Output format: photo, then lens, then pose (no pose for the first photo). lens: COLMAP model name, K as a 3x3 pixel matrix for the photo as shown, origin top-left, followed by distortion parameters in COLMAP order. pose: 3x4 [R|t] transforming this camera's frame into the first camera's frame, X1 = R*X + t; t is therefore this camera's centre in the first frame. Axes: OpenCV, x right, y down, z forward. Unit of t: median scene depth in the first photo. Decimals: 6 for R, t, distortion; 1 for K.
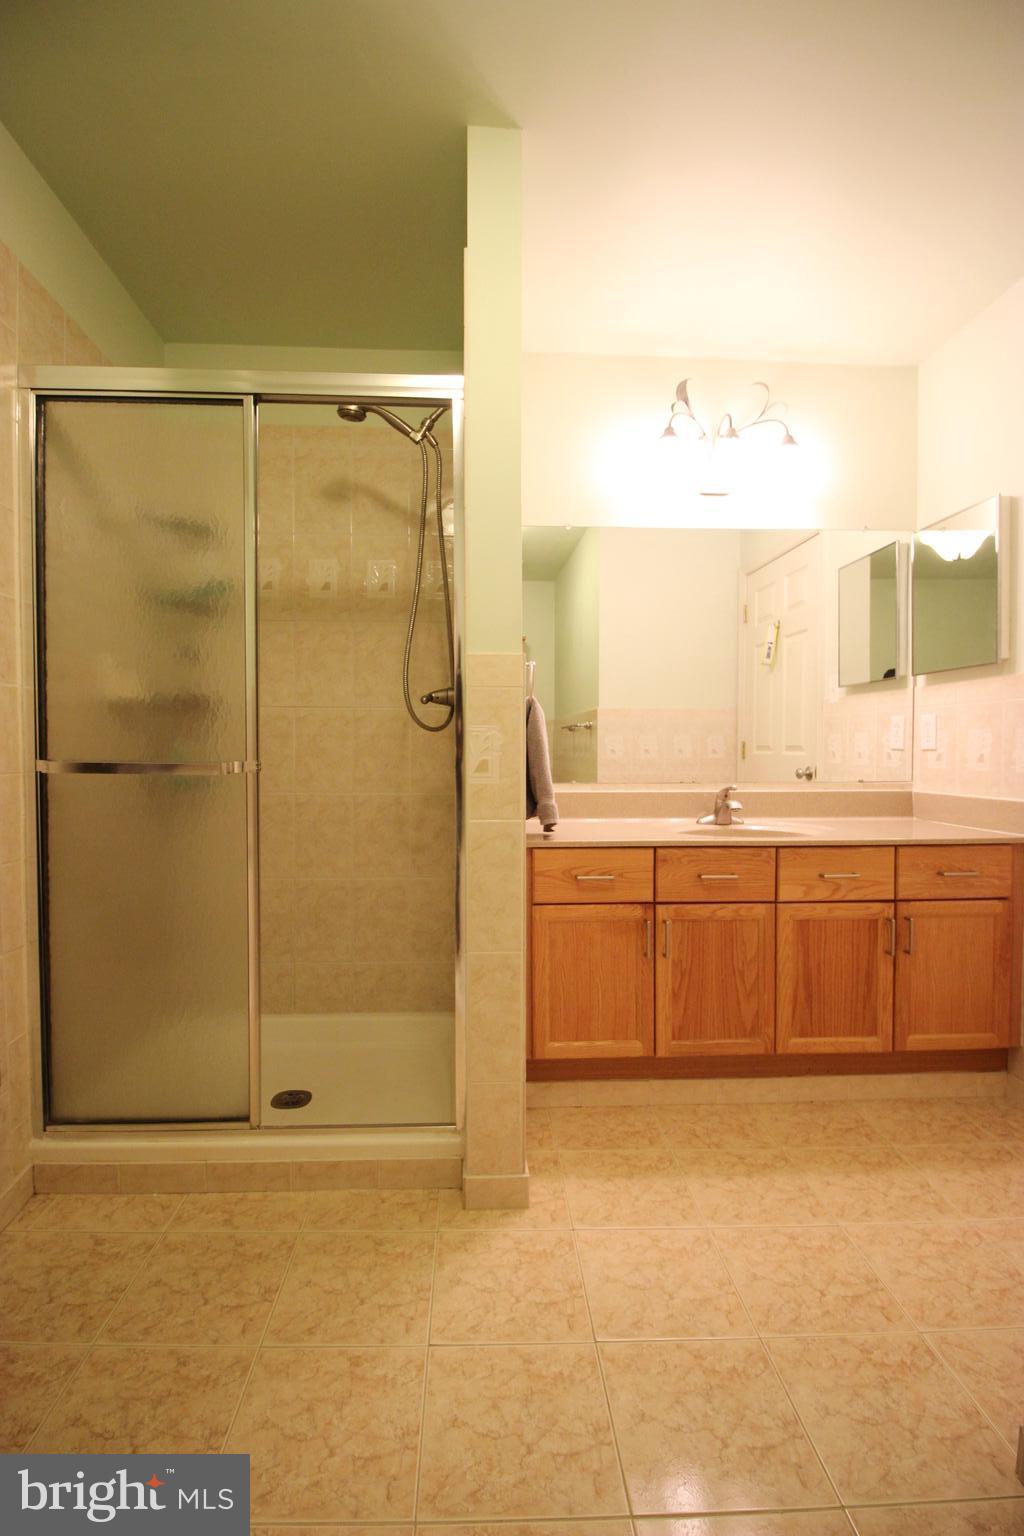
lens RADIAL K [[705.0, 0, 512.0], [0, 705.0, 768.0], [0, 0, 1]] dist [0.001178, -0.016782]
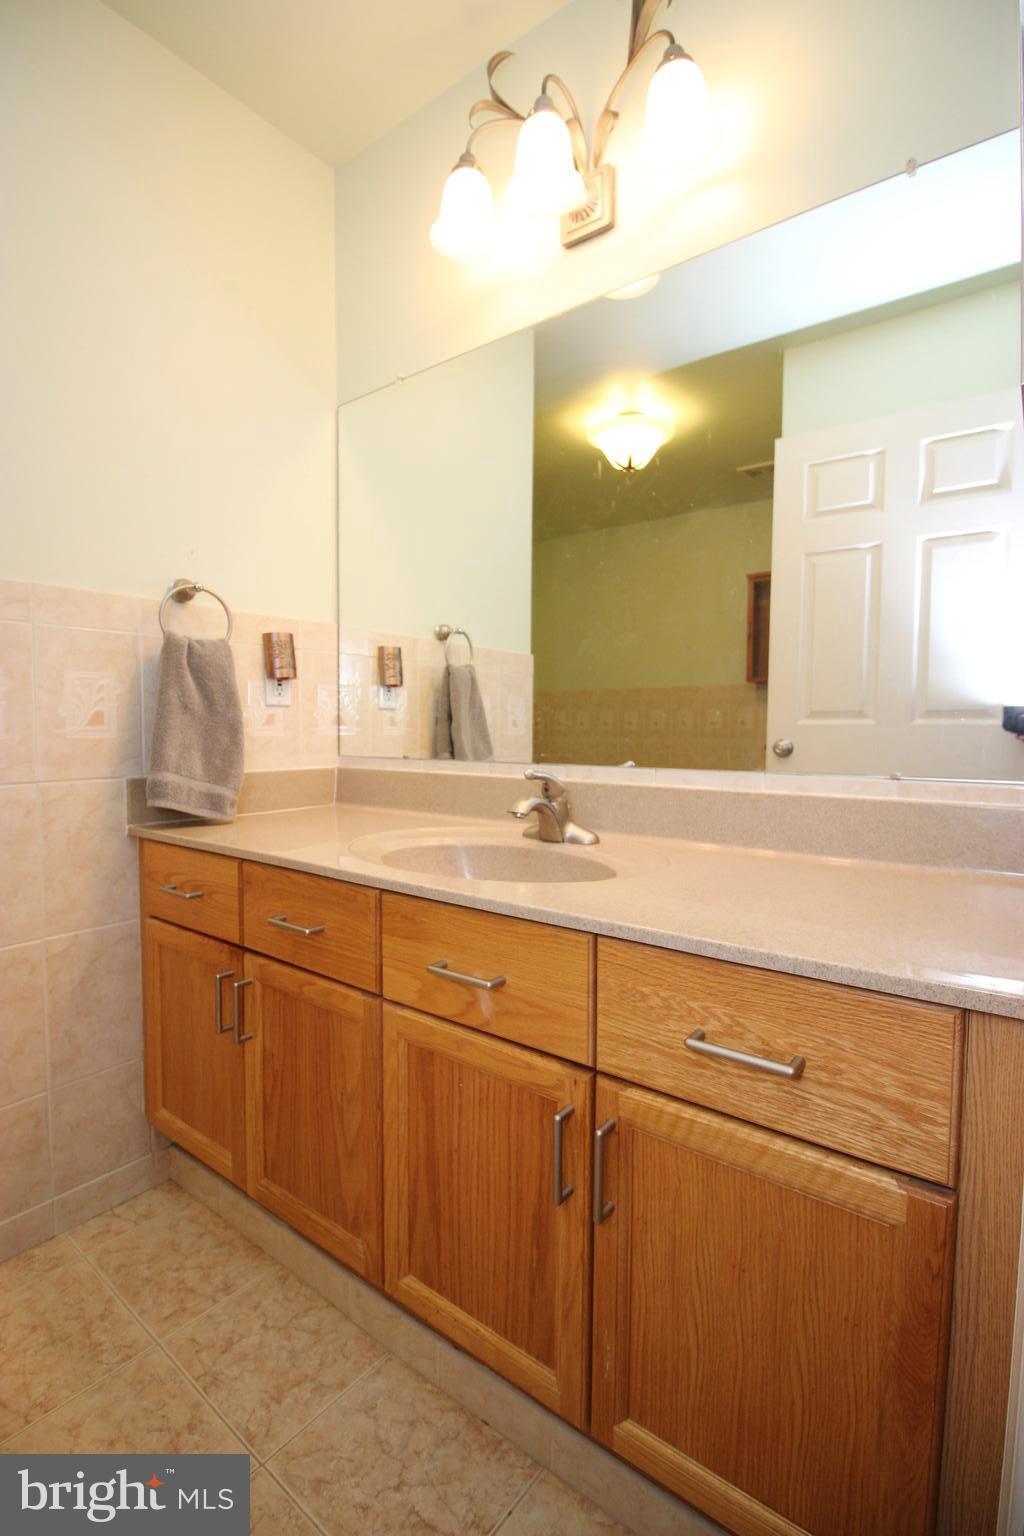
lens RADIAL K [[750.7, 0, 510.3], [0, 750.7, 749.4], [0, 0, 1]] dist [-0.013392, 0.000087]
pose [[0.742442, 0.034640, -0.669014, 0.793386], [-0.023315, 0.999393, 0.025873, -0.004645], [0.669504, -0.003611, 0.742800, 0.656266]]
